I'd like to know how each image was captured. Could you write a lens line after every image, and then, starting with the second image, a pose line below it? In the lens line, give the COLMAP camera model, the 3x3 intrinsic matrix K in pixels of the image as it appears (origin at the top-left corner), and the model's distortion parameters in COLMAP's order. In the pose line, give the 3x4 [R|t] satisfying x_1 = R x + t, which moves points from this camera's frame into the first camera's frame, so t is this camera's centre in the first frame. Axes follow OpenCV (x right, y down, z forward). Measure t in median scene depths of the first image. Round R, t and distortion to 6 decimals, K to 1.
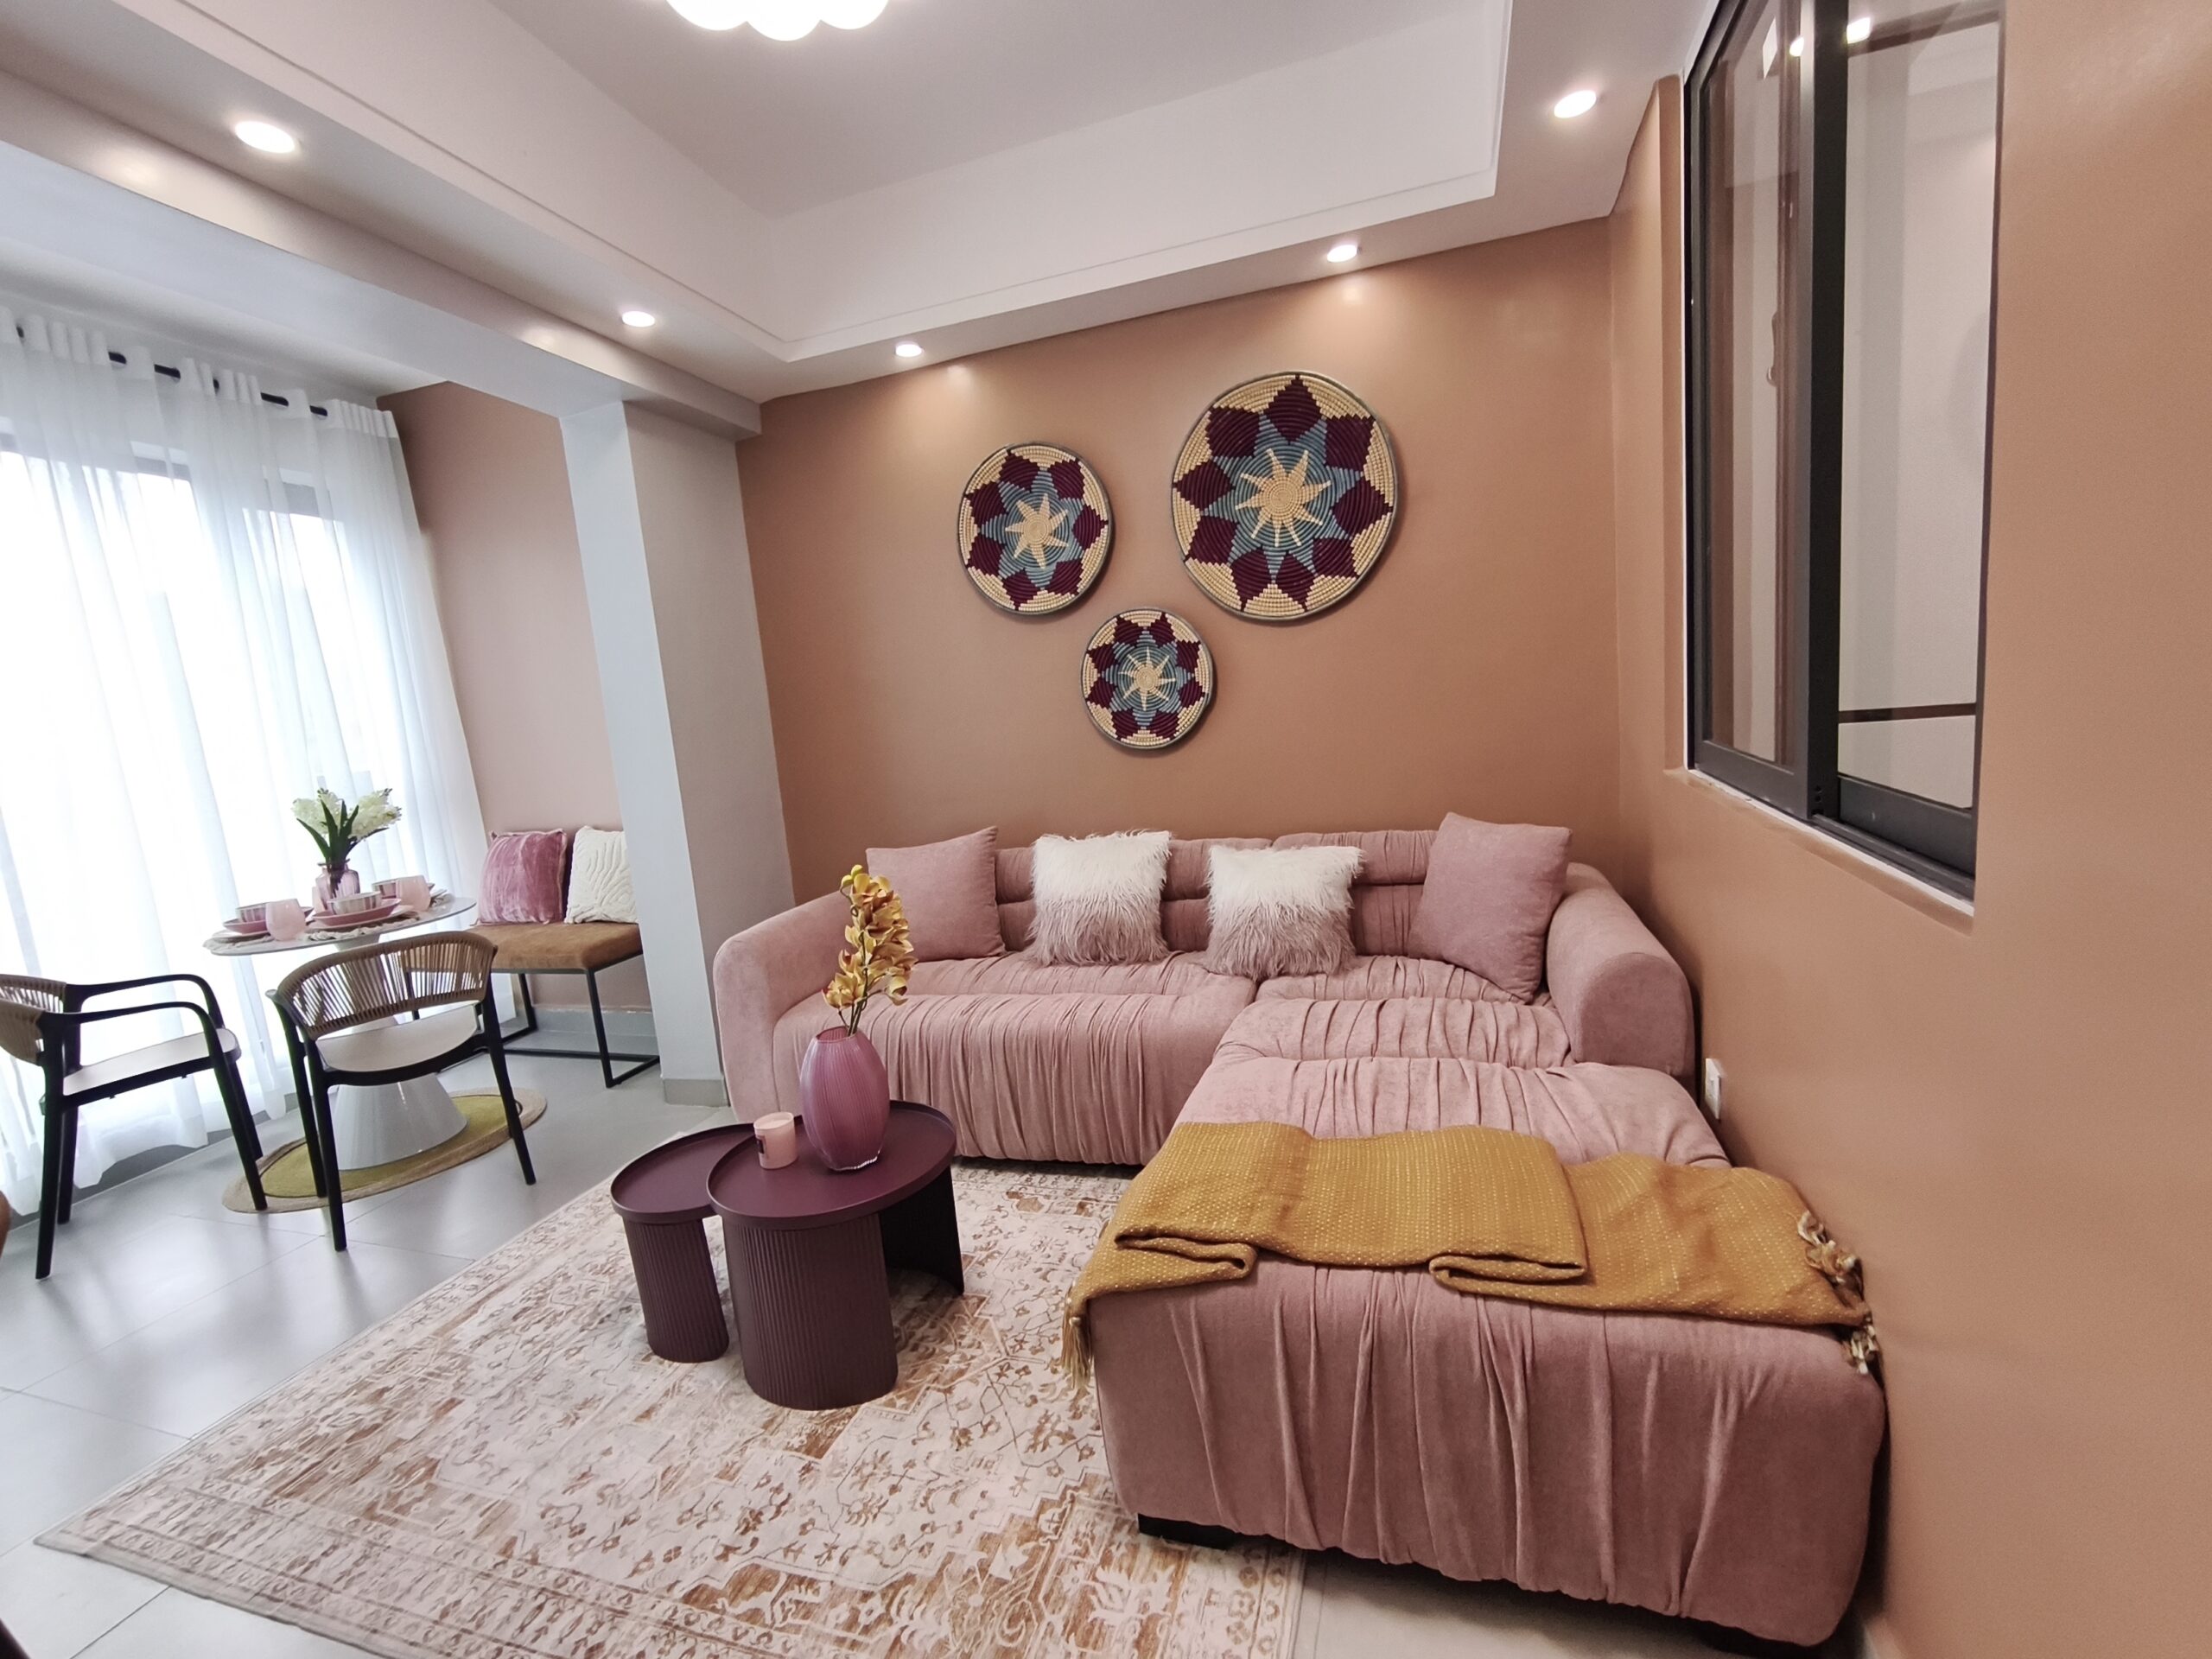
lens RADIAL K [[967.6, 0, 1079.0], [0, 967.6, 820.4], [0, 0, 1]] dist [0.004162, 0.000728]
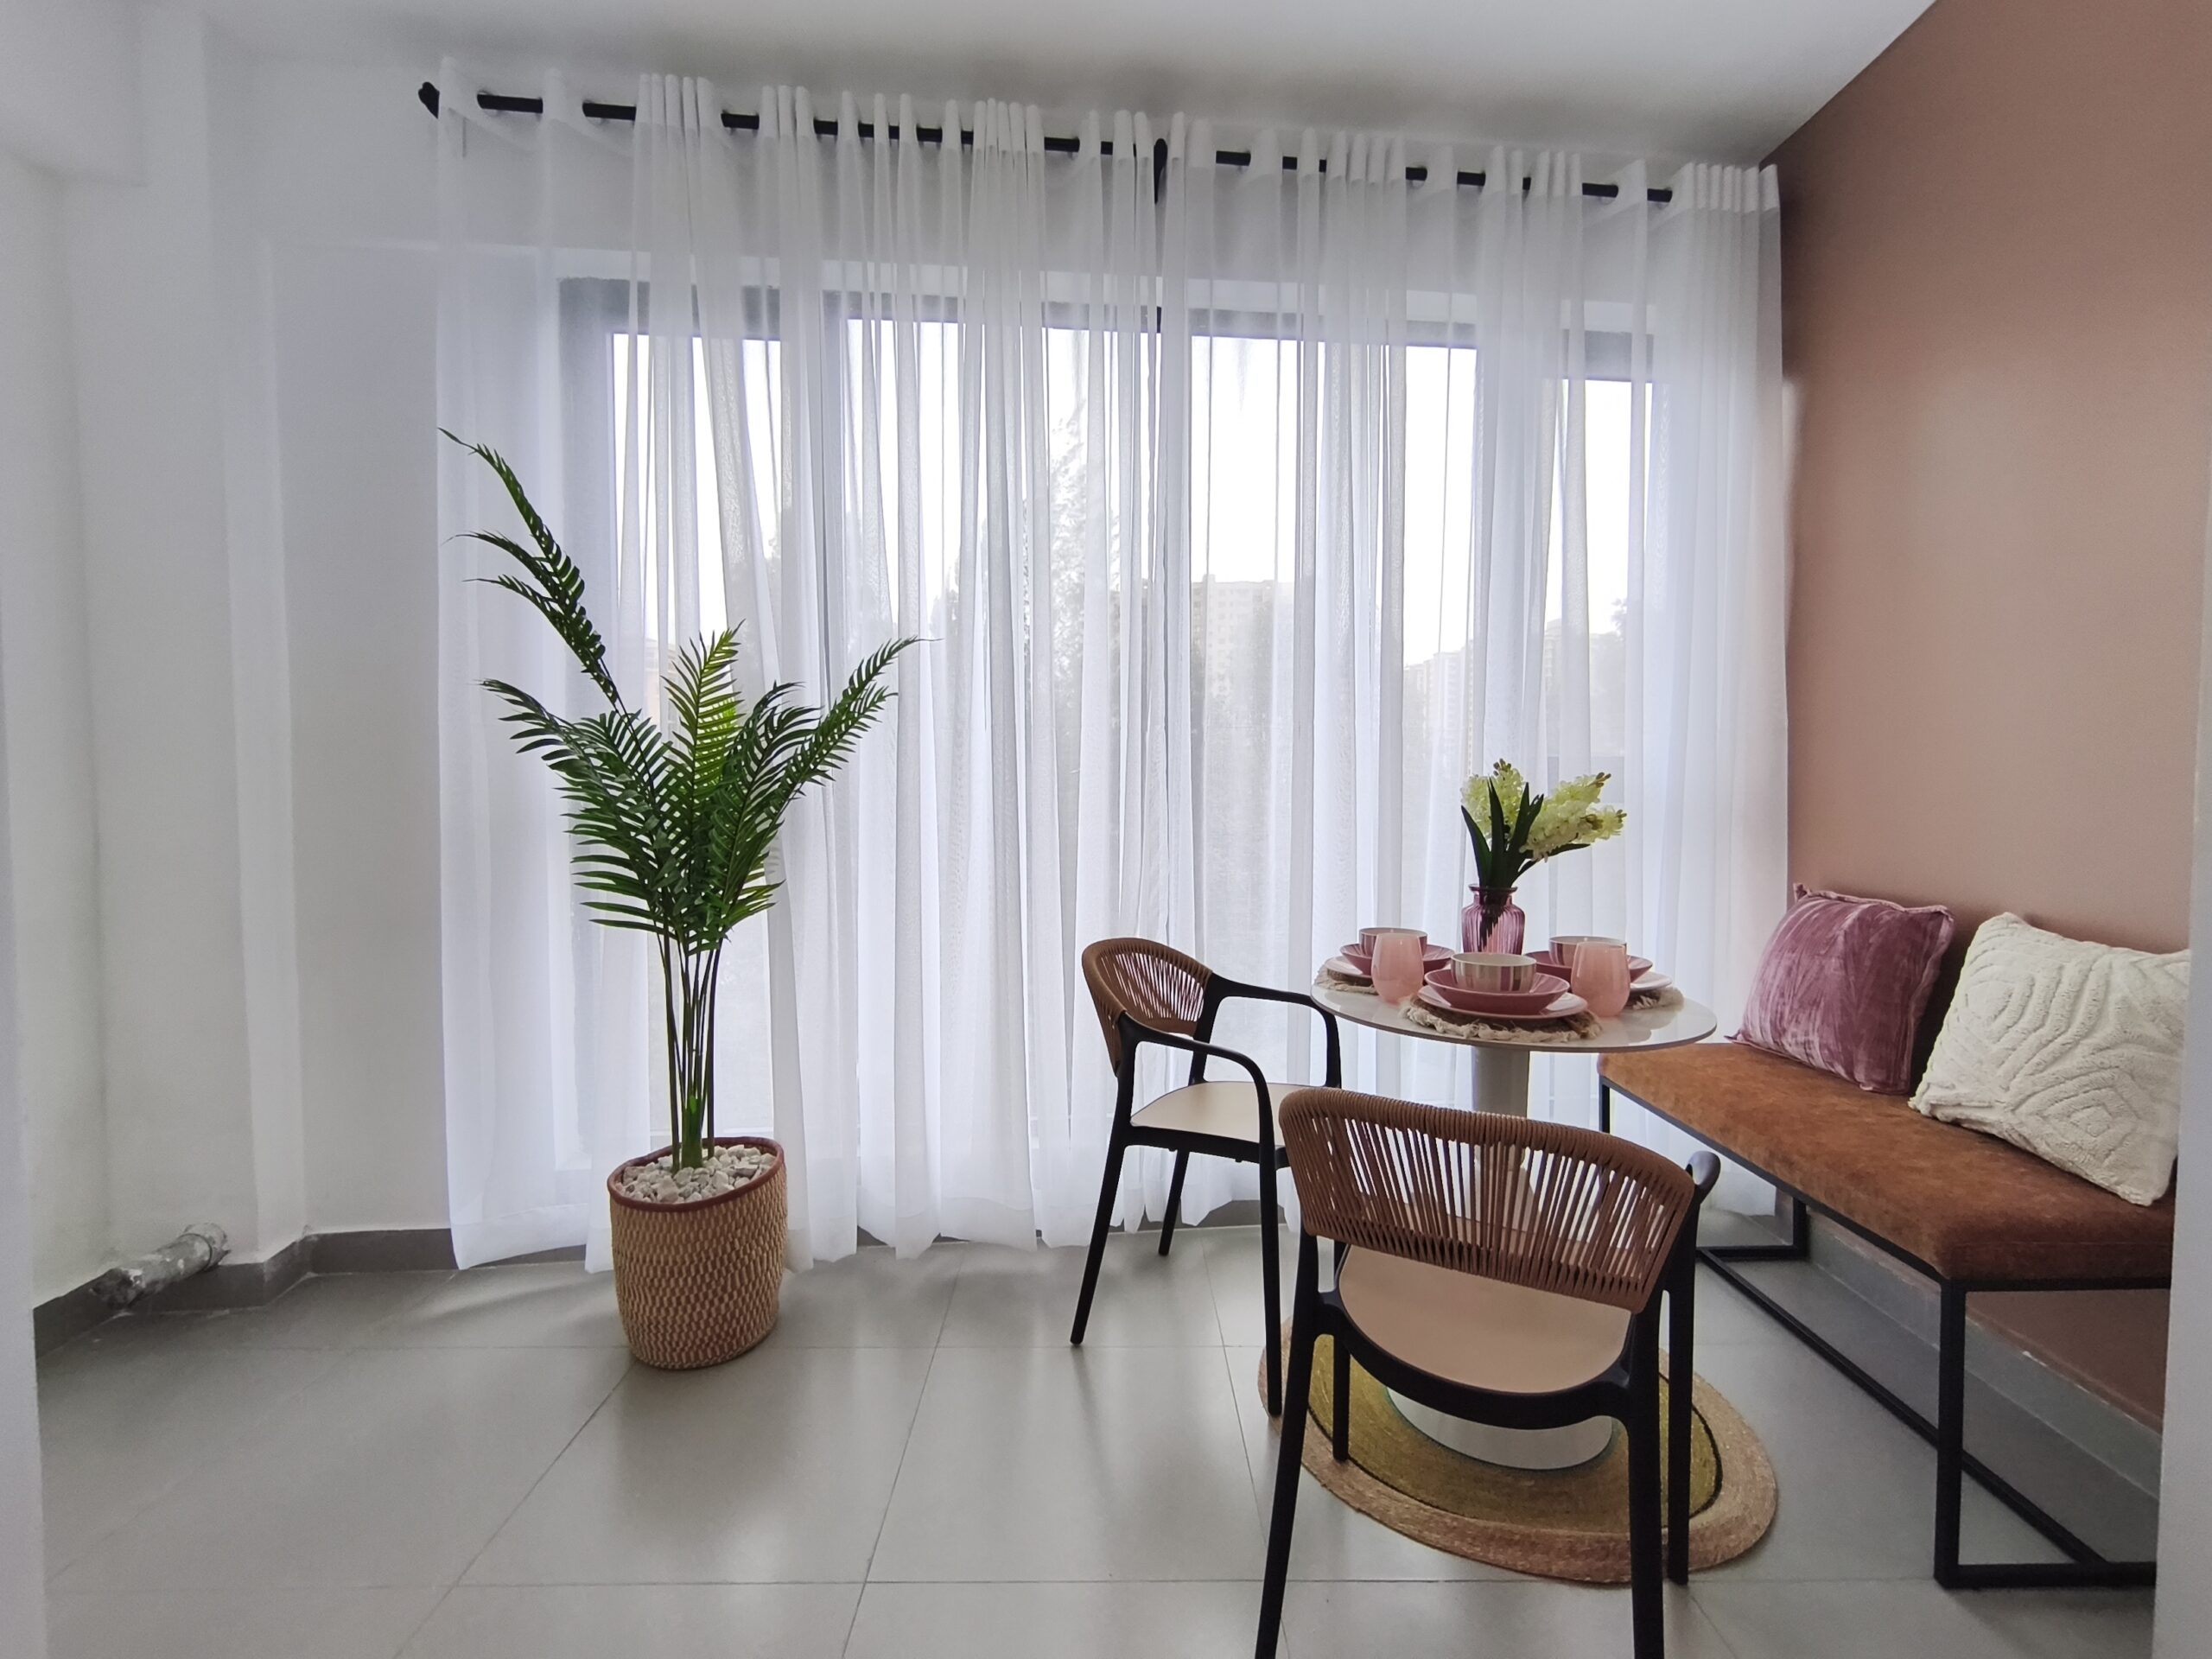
lens RADIAL K [[955.5, 0, 1124.0], [0, 955.5, 817.2], [0, 0, 1]] dist [-0.001241, 0.000237]
pose [[0.363431, 0.128521, -0.922713, -0.390067], [-0.162251, 0.984034, 0.073156, -0.005833], [0.917383, 0.123124, 0.378481, 0.687878]]
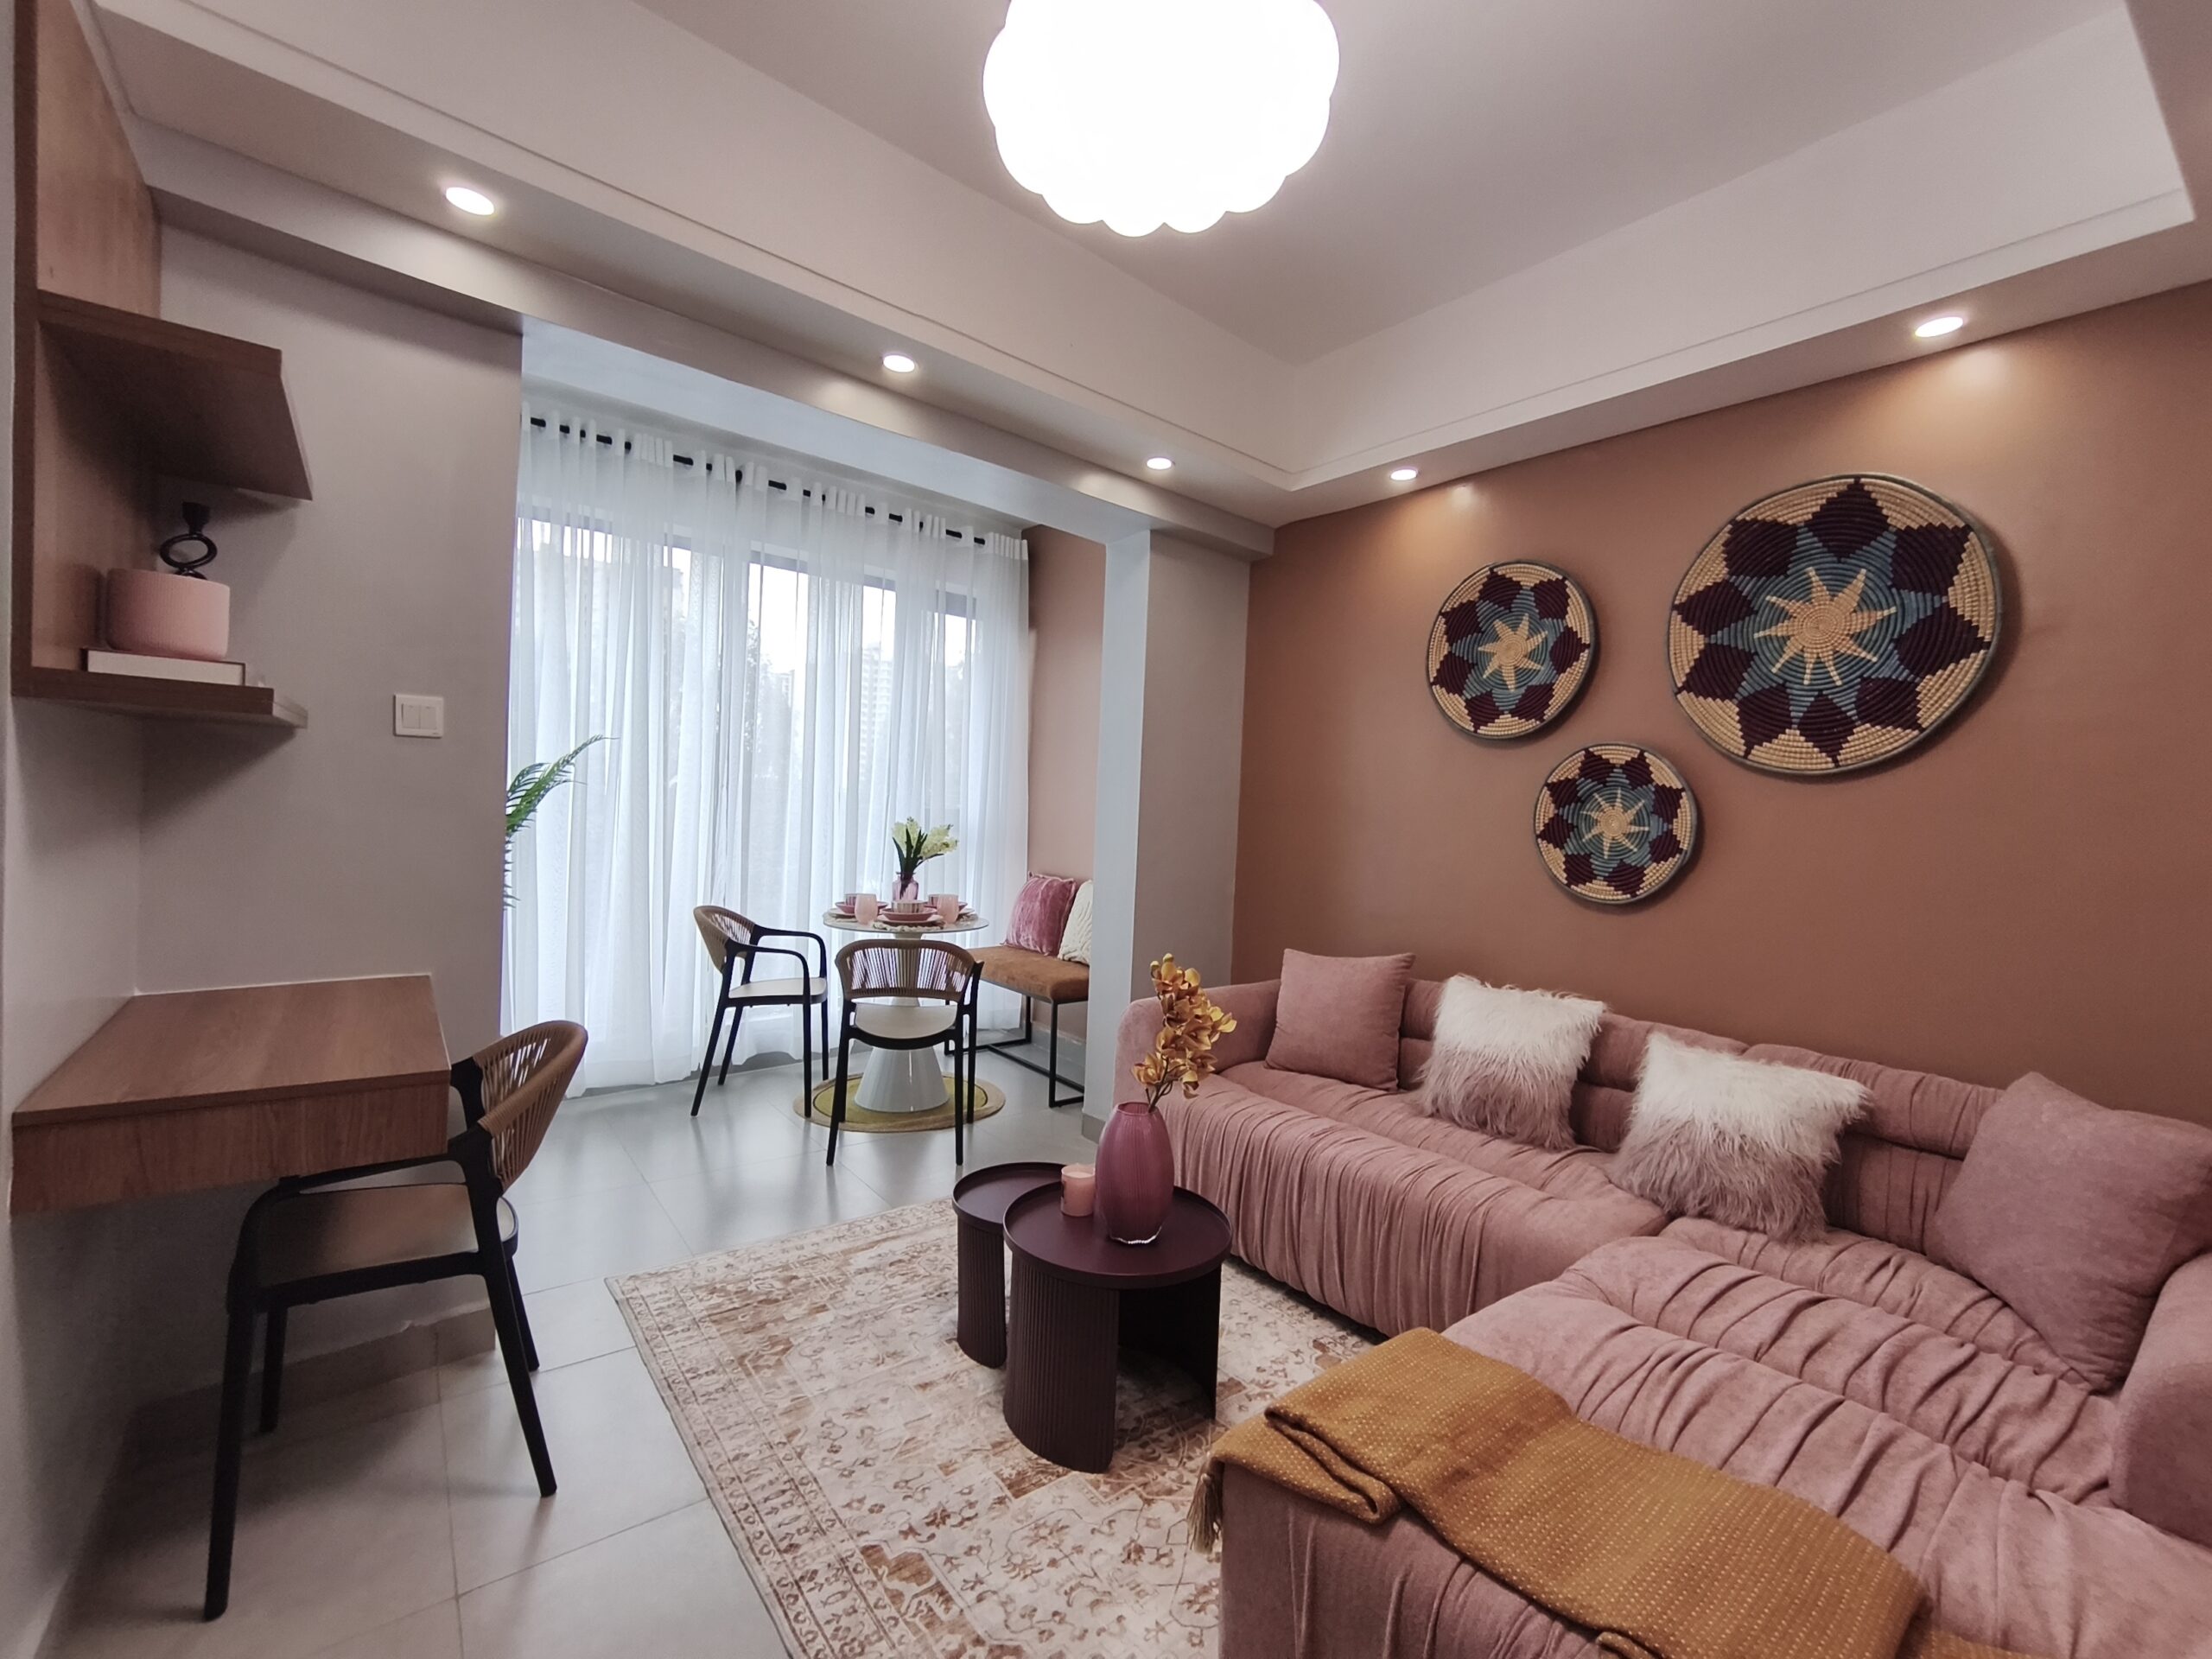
lens RADIAL K [[958.4, 0, 1092.6], [0, 958.4, 819.2], [0, 0, 1]] dist [0.002417, 0.000086]
pose [[0.827214, 0.138617, -0.544521, 0.169625], [-0.192632, 0.980325, -0.043081, -0.025926], [0.527836, 0.140529, 0.837640, 0.037896]]
